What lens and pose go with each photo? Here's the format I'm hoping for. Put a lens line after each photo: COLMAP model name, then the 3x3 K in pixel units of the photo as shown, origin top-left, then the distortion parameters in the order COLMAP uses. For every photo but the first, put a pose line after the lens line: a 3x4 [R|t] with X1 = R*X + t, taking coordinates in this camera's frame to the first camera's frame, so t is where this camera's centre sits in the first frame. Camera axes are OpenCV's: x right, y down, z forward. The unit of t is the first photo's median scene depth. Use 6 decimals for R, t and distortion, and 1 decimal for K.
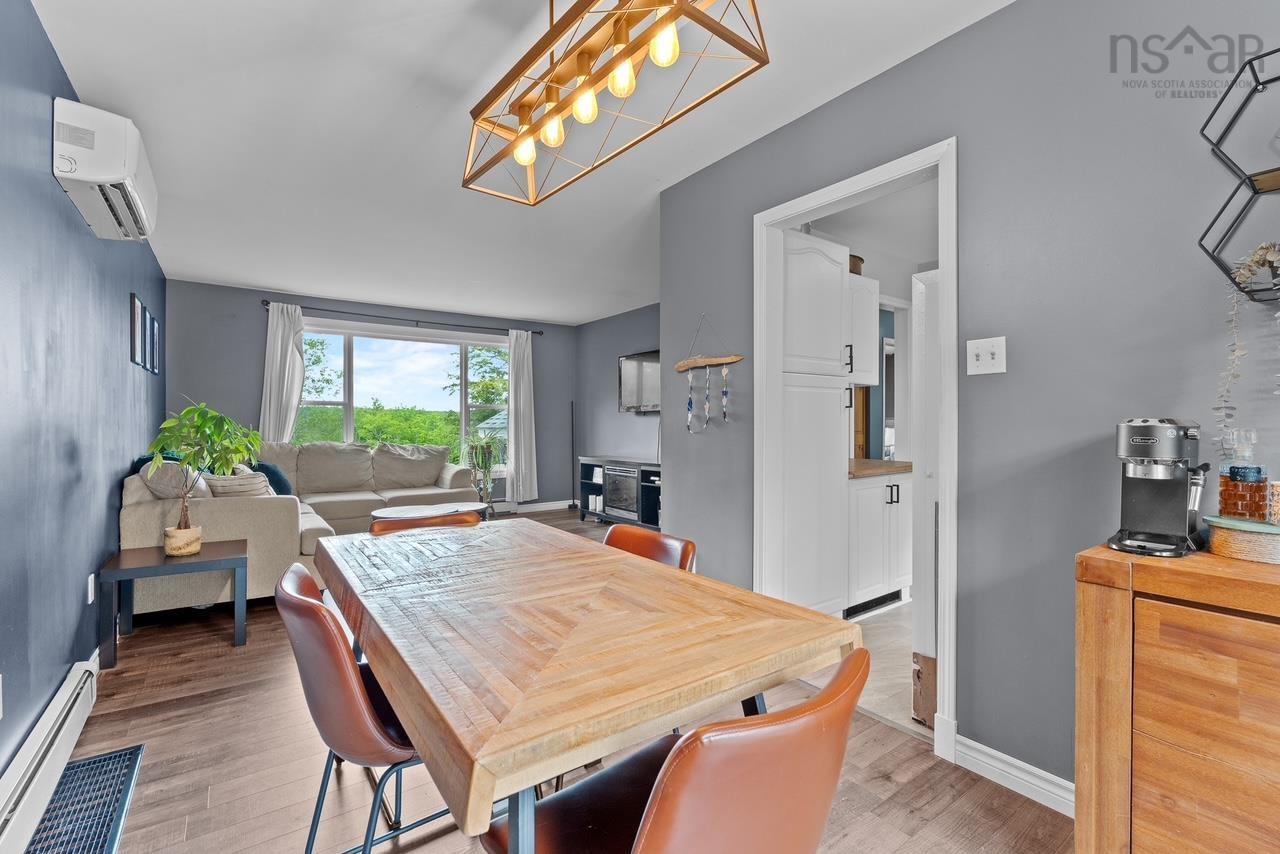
lens RADIAL K [[559.2, 0, 640.2], [0, 559.2, 425.4], [0, 0, 1]] dist [-0.004401, 0.000542]
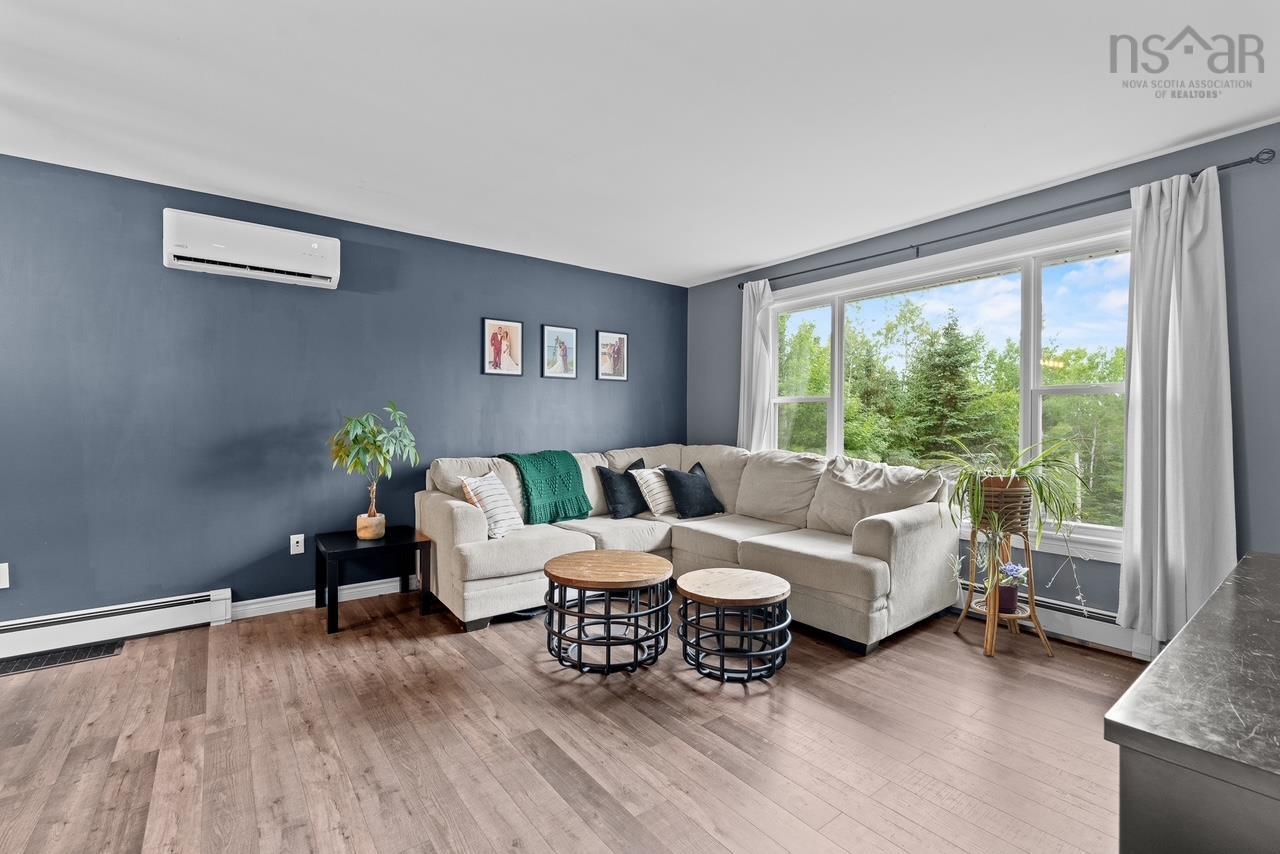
lens RADIAL K [[559.2, 0, 640.2], [0, 559.2, 426.2], [0, 0, 1]] dist [-0.004401, 0.000542]
pose [[0.014782, 0.007631, -0.999862, 0.165250], [-0.004952, 0.999959, 0.007559, -0.007306], [0.999878, 0.004839, 0.014820, 0.707462]]
